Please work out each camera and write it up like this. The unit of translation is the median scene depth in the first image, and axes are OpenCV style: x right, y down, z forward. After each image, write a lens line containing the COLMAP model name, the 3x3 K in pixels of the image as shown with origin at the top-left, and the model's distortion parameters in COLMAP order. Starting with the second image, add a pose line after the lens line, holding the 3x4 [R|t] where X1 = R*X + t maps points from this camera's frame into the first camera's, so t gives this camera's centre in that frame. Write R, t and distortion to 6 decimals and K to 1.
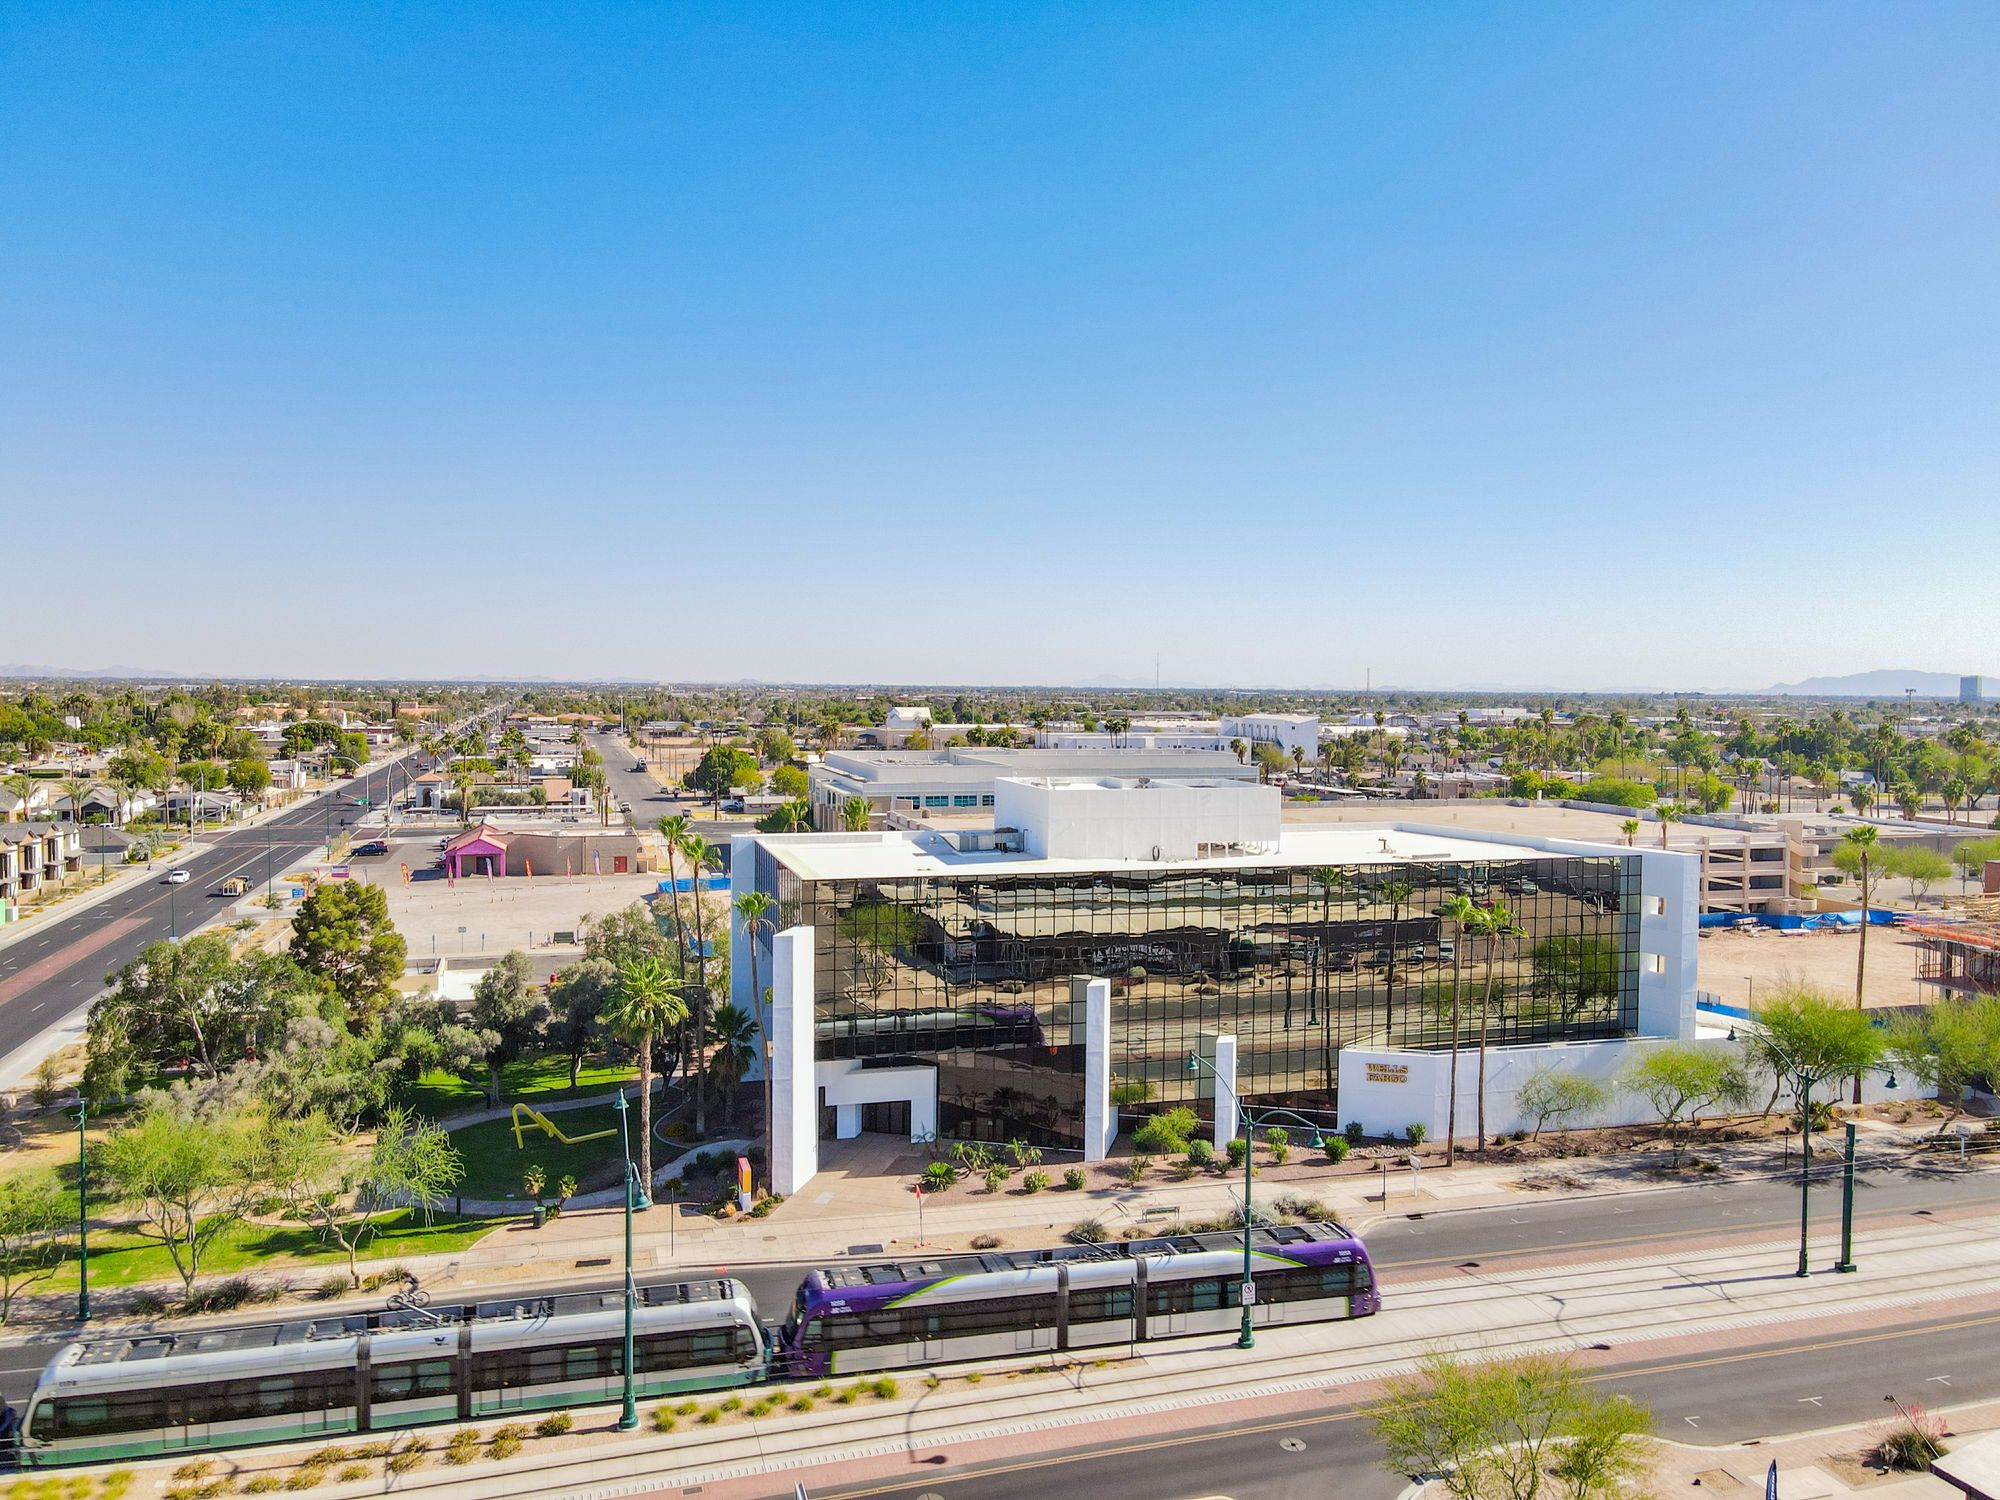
lens RADIAL K [[1467.0, 0, 987.4], [0, 1467.0, 752.4], [0, 0, 1]] dist [0.006543, 0.012378]
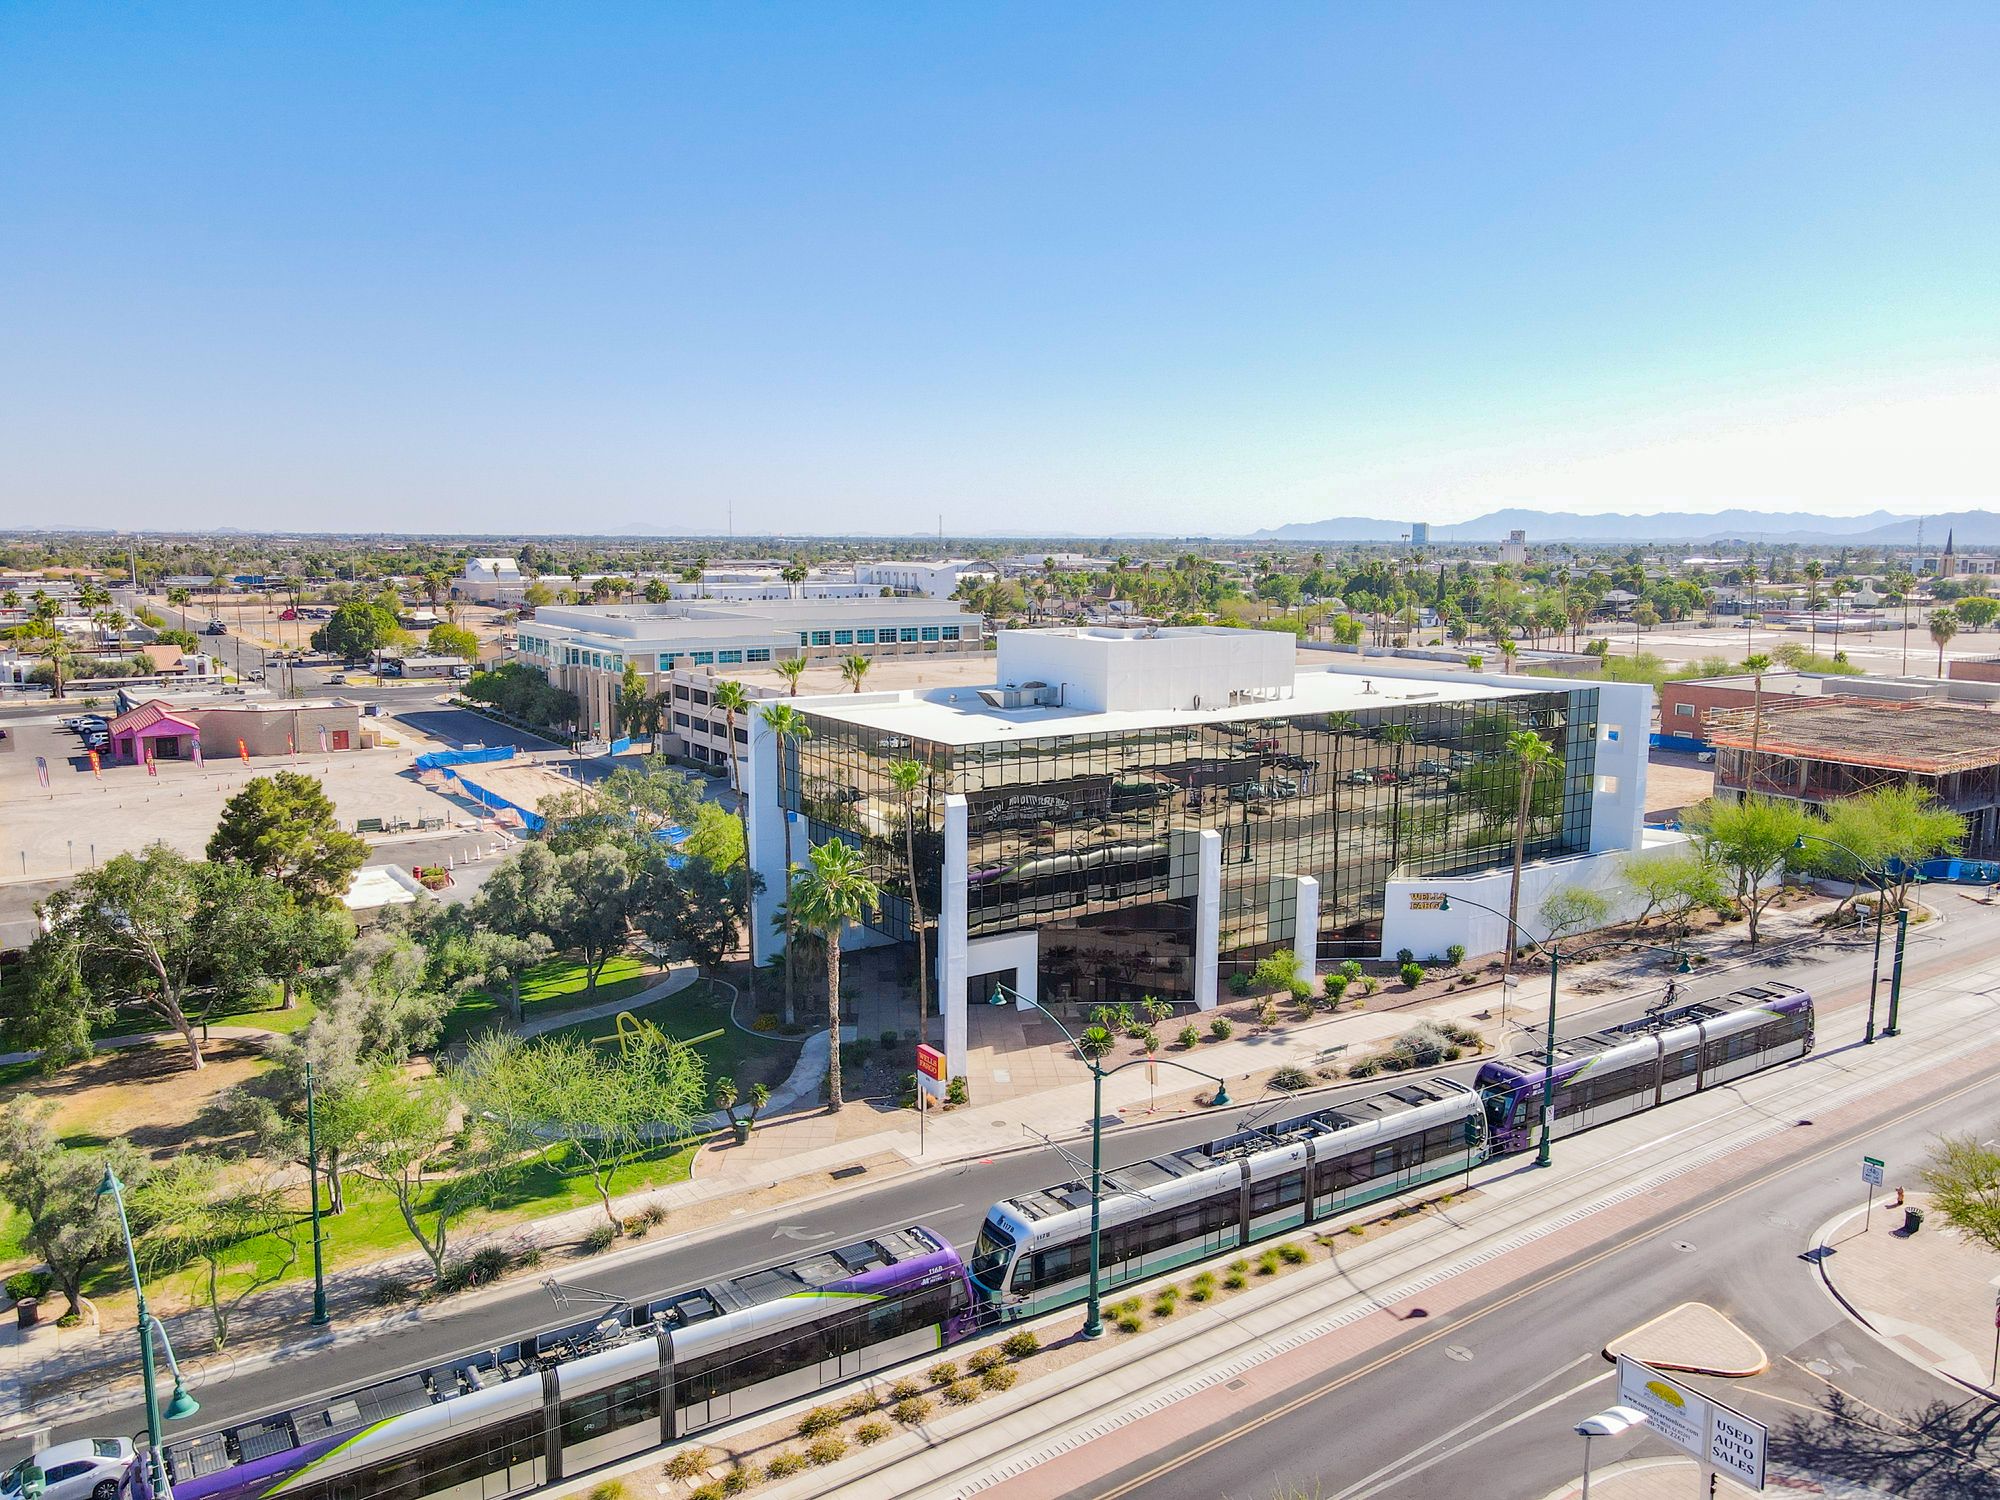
lens RADIAL K [[1467.0, 0, 987.4], [0, 1467.0, 752.4], [0, 0, 1]] dist [0.006543, 0.012378]
pose [[0.951882, -0.048733, 0.302565, -0.366084], [0.017444, 0.994291, 0.105265, -0.005991], [-0.305967, -0.094922, 0.947298, 0.107401]]
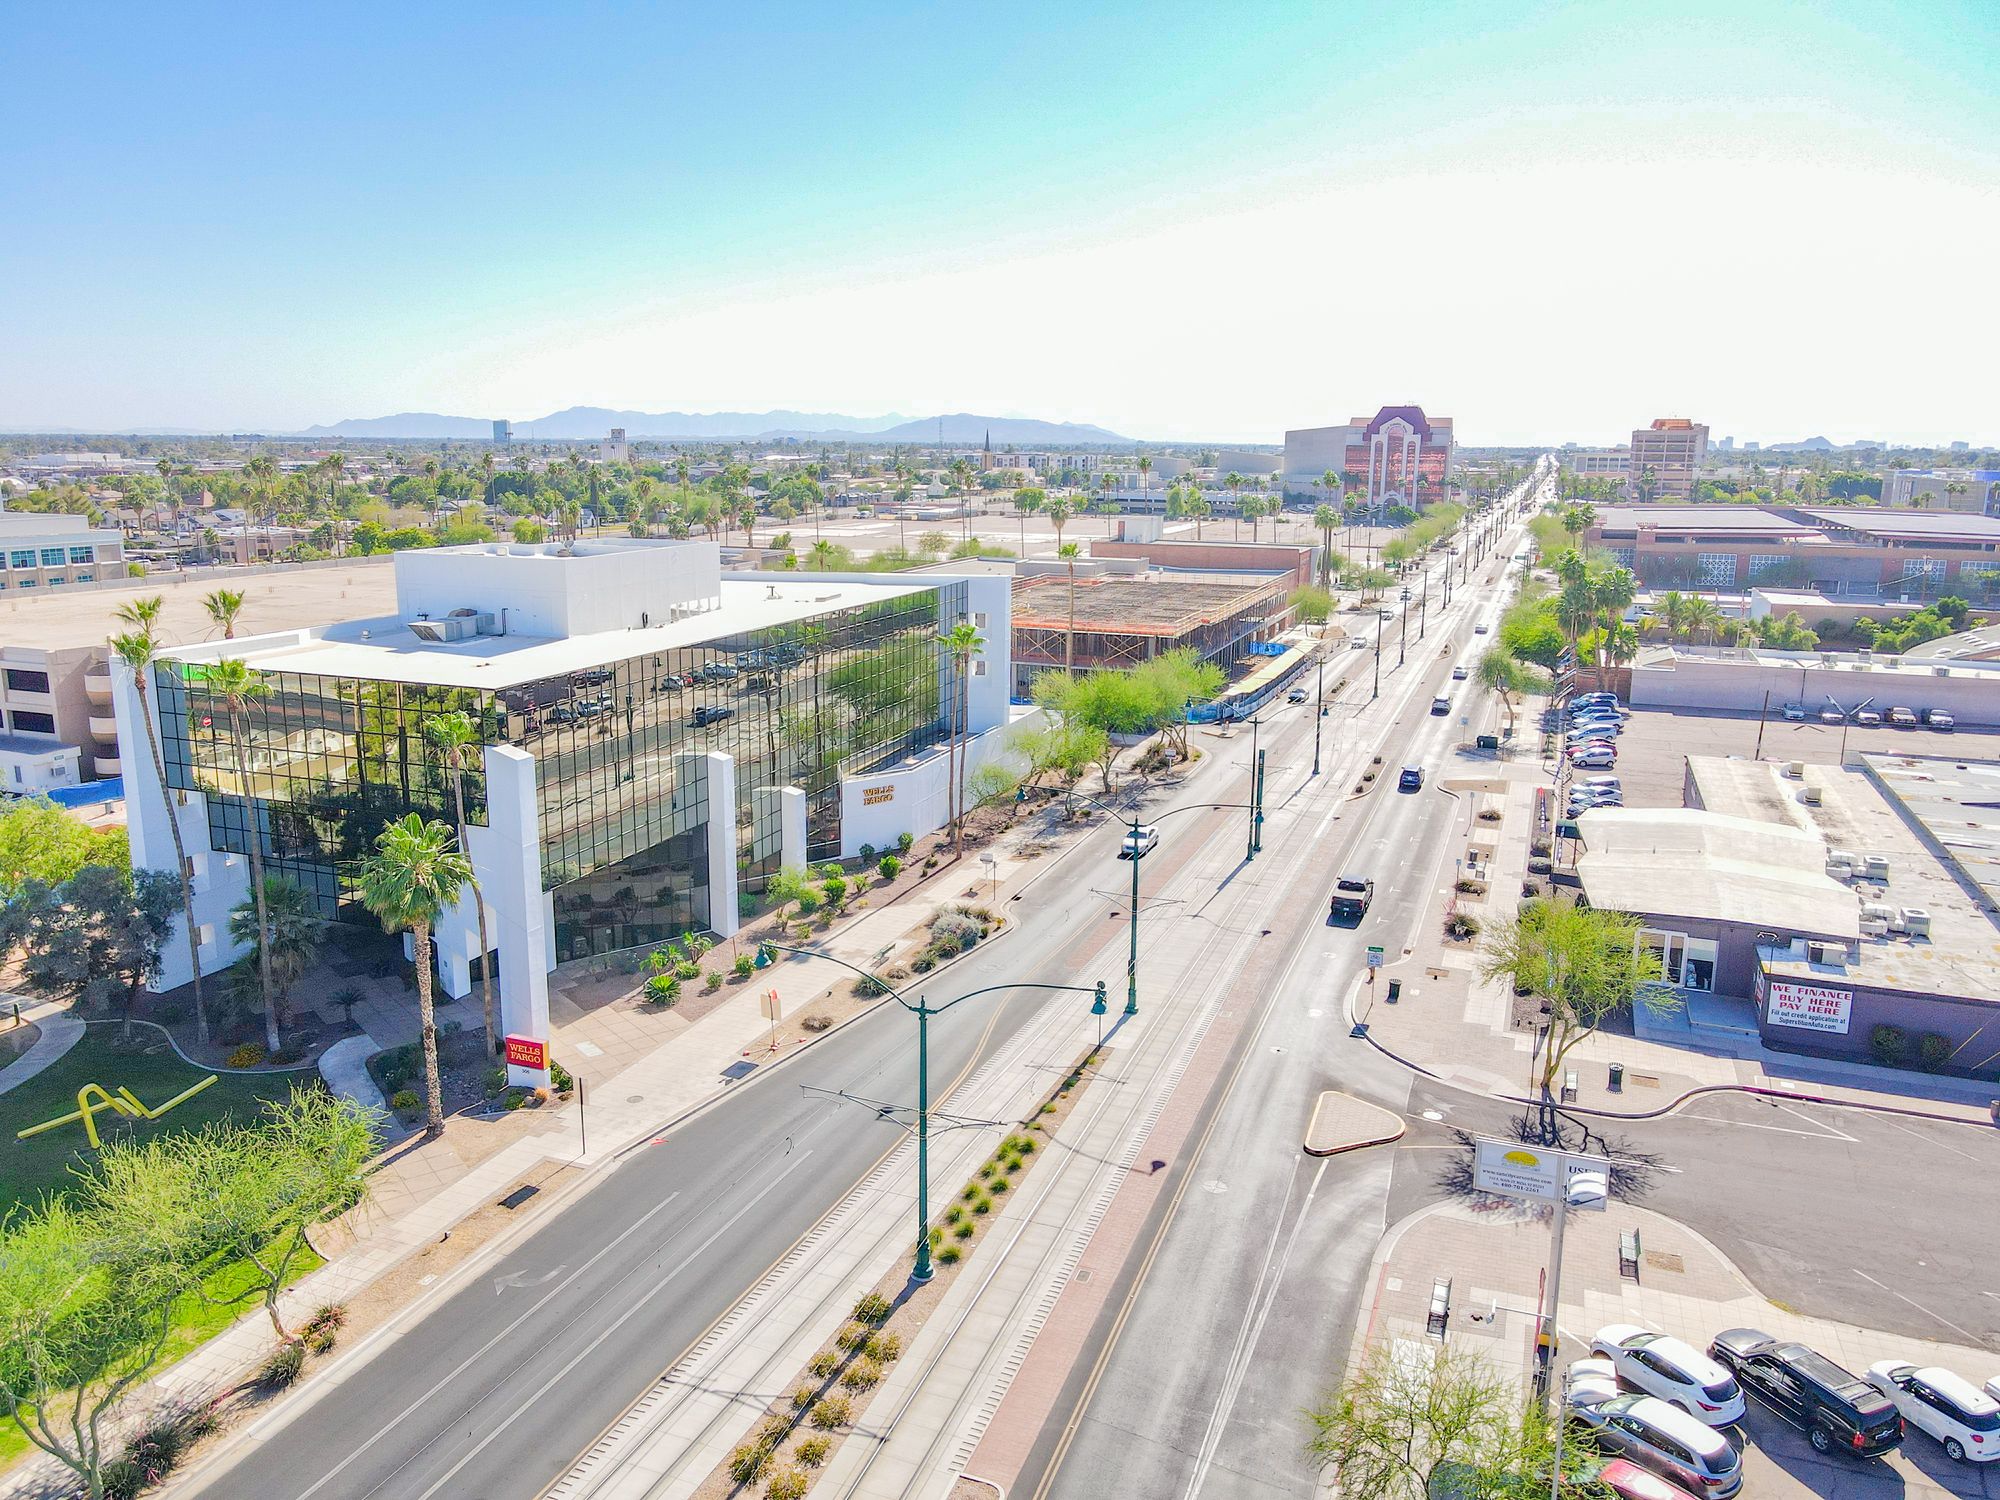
lens RADIAL K [[1467.0, 0, 987.4], [0, 1467.0, 752.4], [0, 0, 1]] dist [0.006543, 0.012378]
pose [[0.610981, -0.171109, 0.772932, -0.554681], [0.036260, 0.981386, 0.188593, -0.019596], [-0.790815, -0.087200, 0.605812, 0.282950]]
